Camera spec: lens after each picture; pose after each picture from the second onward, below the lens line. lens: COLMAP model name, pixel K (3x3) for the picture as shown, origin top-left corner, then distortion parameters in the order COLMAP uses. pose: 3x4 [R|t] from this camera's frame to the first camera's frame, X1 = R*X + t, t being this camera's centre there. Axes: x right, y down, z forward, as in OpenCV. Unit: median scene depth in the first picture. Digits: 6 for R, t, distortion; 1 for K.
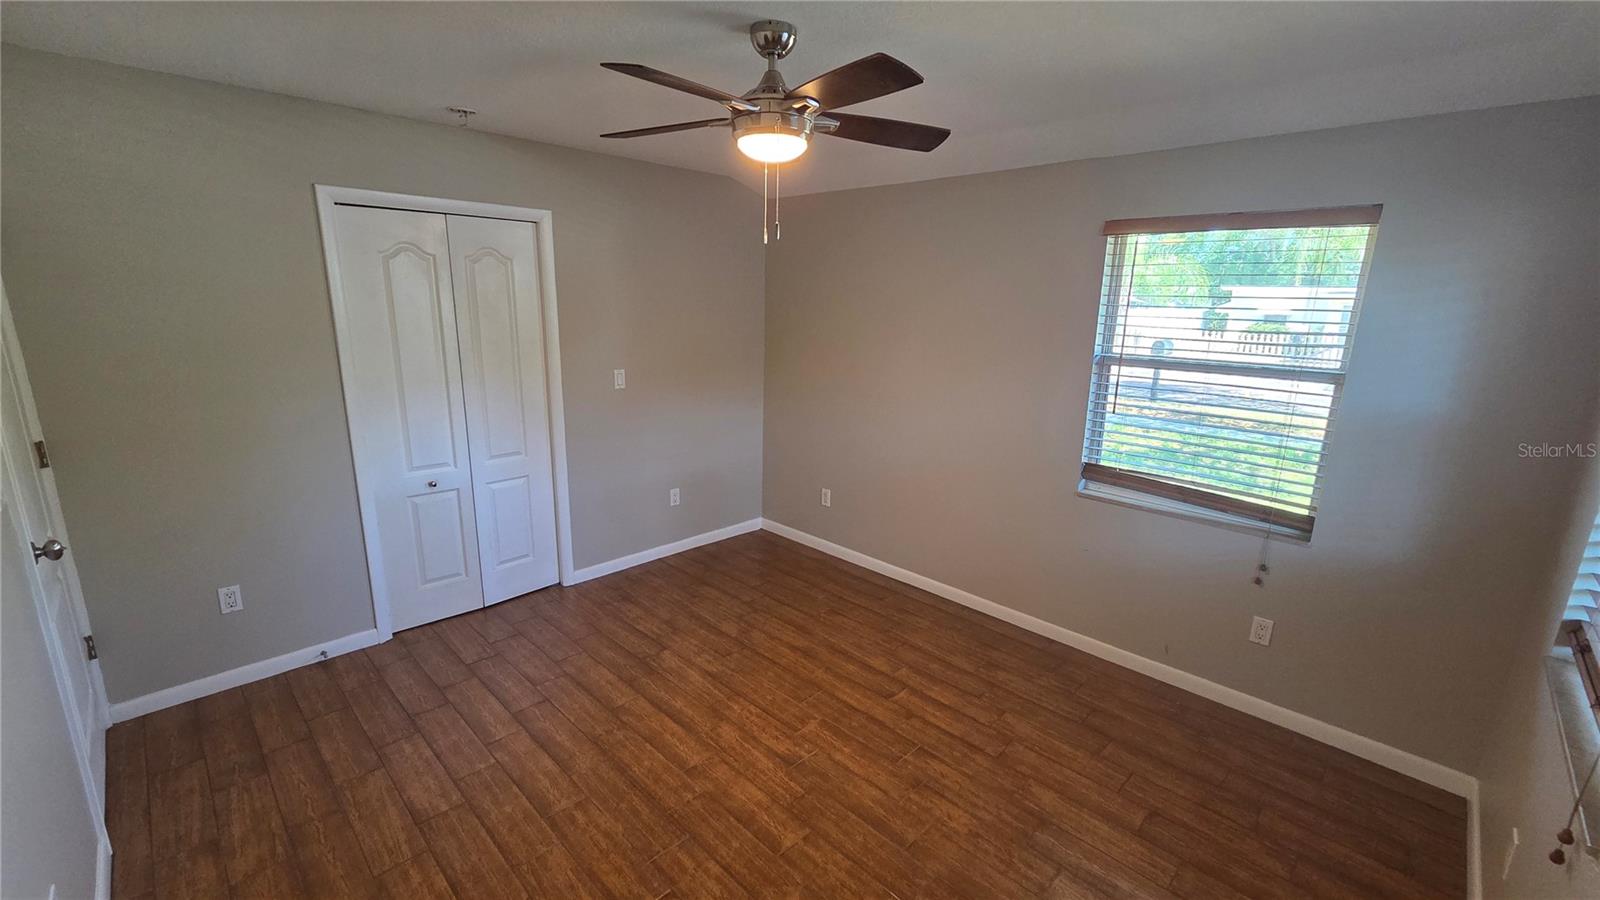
lens RADIAL K [[657.2, 0, 794.1], [0, 657.2, 451.6], [0, 0, 1]] dist [-0.001703, -0.000170]
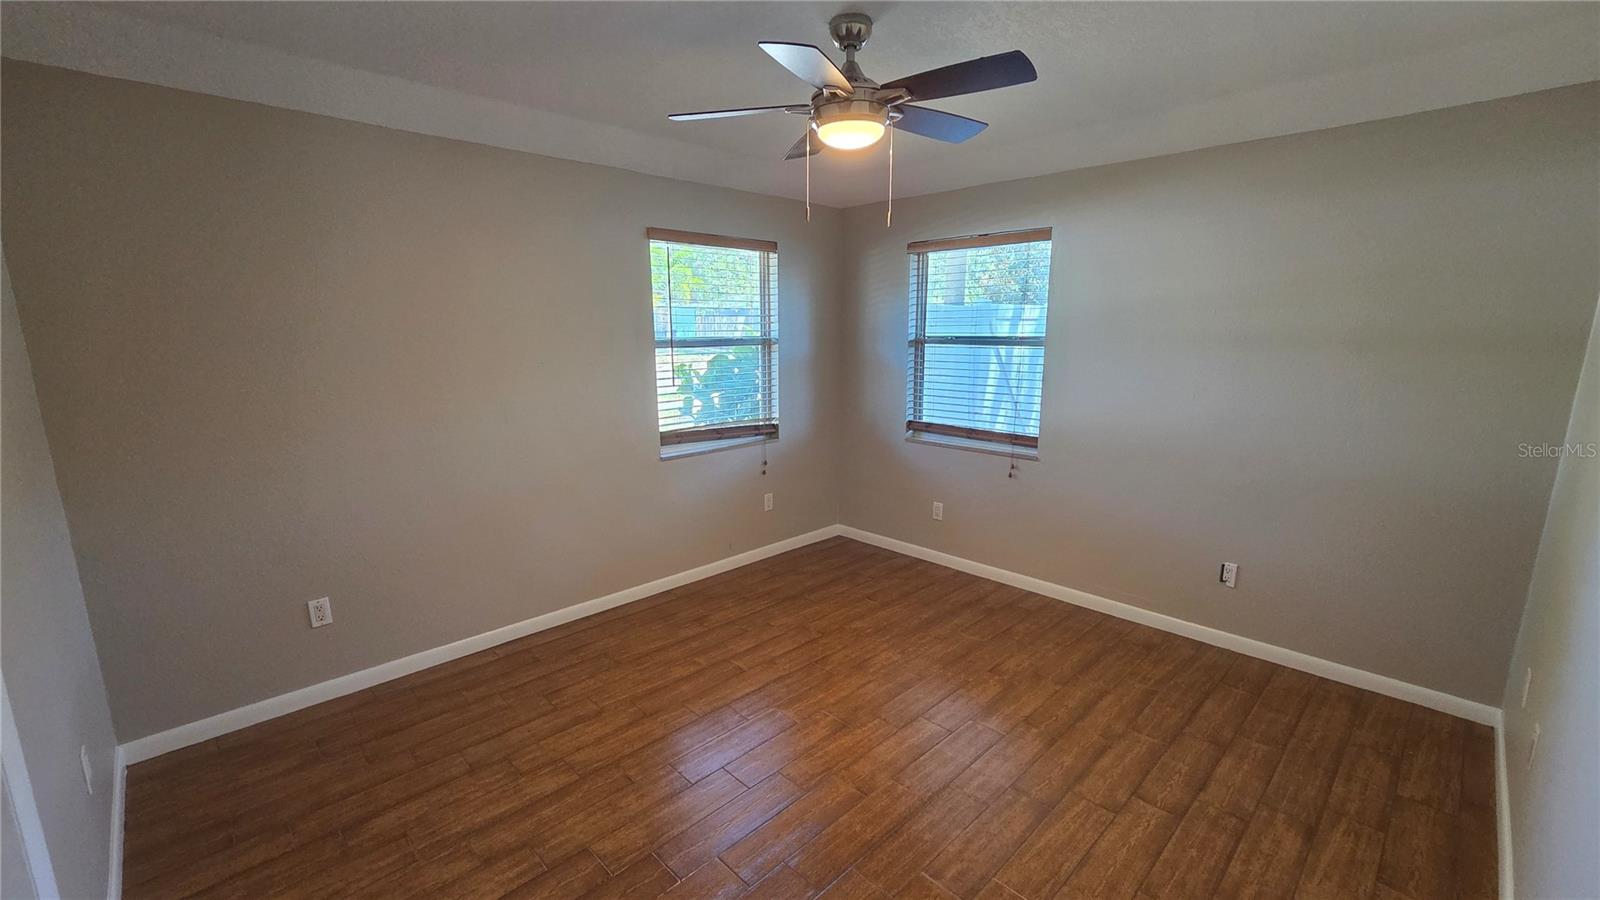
lens RADIAL K [[657.2, 0, 805.5], [0, 657.2, 454.8], [0, 0, 1]] dist [-0.001703, -0.000170]
pose [[0.003072, -0.214469, 0.976726, -0.770665], [0.228611, 0.951015, 0.208104, -0.139250], [-0.973513, 0.222651, 0.051952, 0.746098]]
